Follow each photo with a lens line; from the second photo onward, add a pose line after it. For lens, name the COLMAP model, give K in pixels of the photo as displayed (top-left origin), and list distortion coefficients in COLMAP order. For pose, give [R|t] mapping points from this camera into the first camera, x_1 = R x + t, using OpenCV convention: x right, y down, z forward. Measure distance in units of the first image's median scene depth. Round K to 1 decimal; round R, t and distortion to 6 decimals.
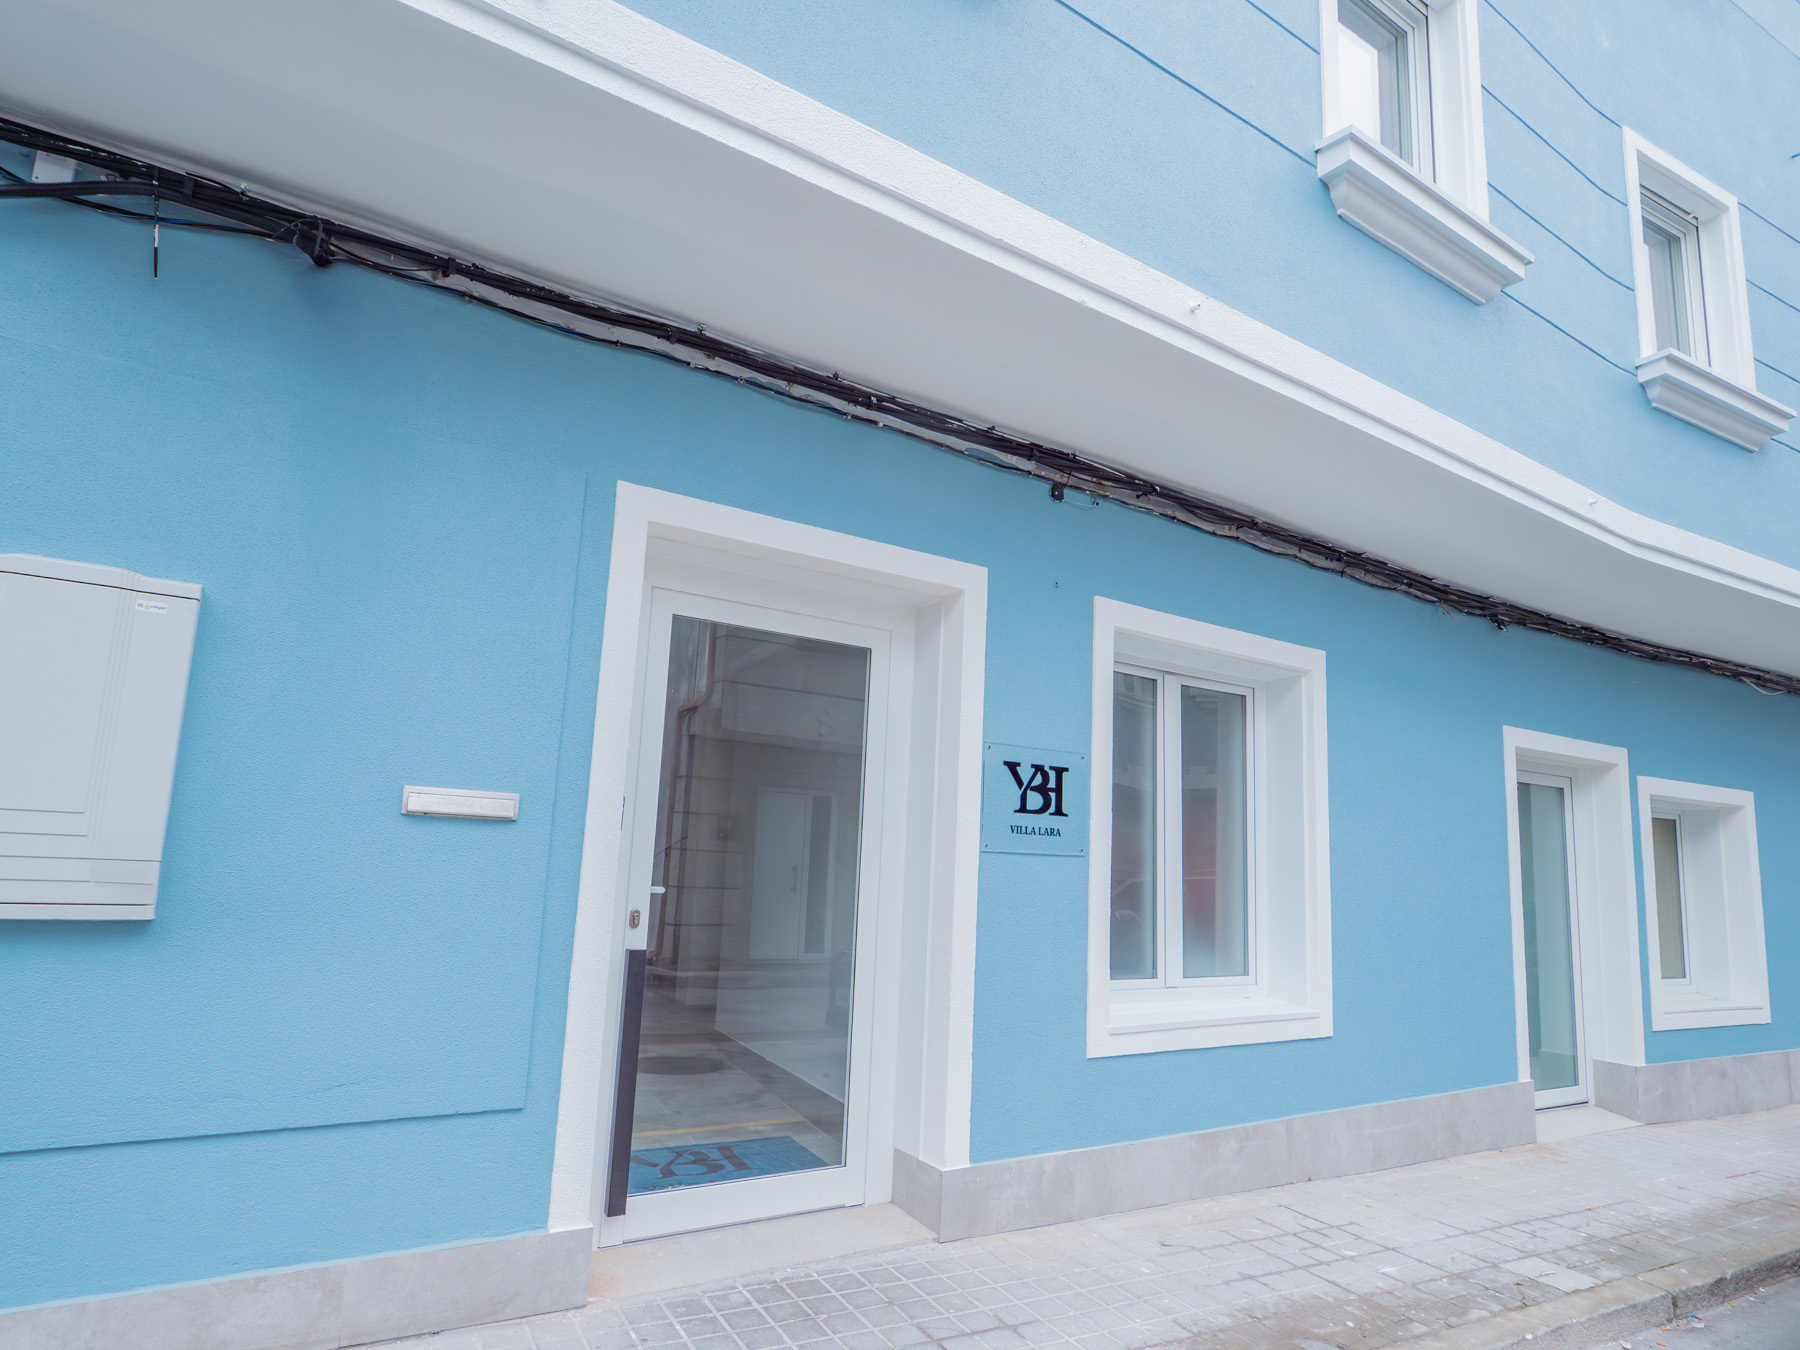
lens RADIAL K [[994.0, 0, 905.7], [0, 994.0, 683.1], [0, 0, 1]] dist [-0.001174, -0.000937]
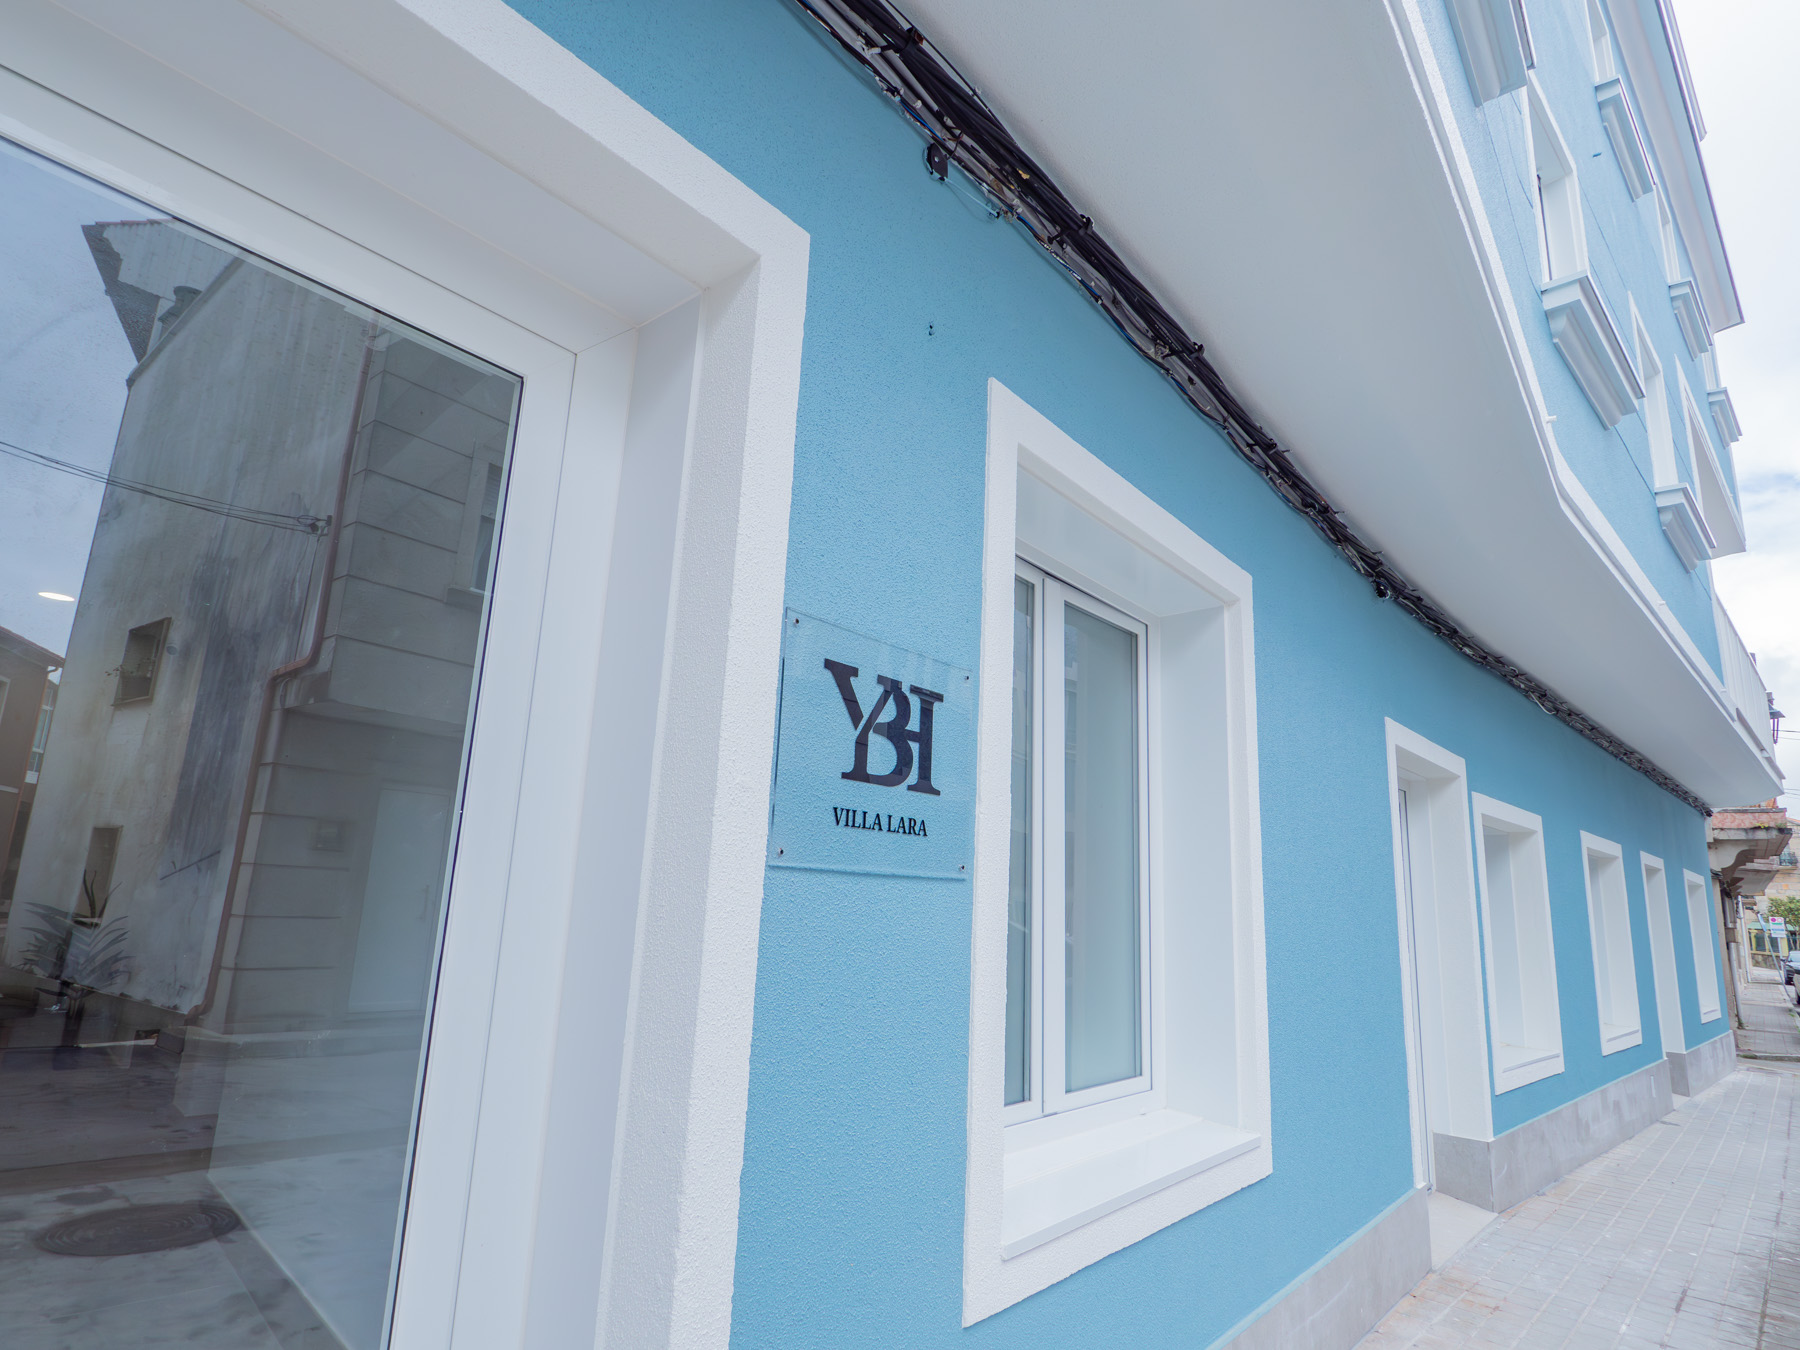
lens RADIAL K [[943.5, 0, 865.5], [0, 943.5, 688.6], [0, 0, 1]] dist [-0.002826, -0.009333]
pose [[0.957897, 0.066284, 0.279357, 0.000705], [-0.058796, 0.997653, -0.035107, 0.101977], [-0.281028, 0.017203, 0.959545, 0.581879]]
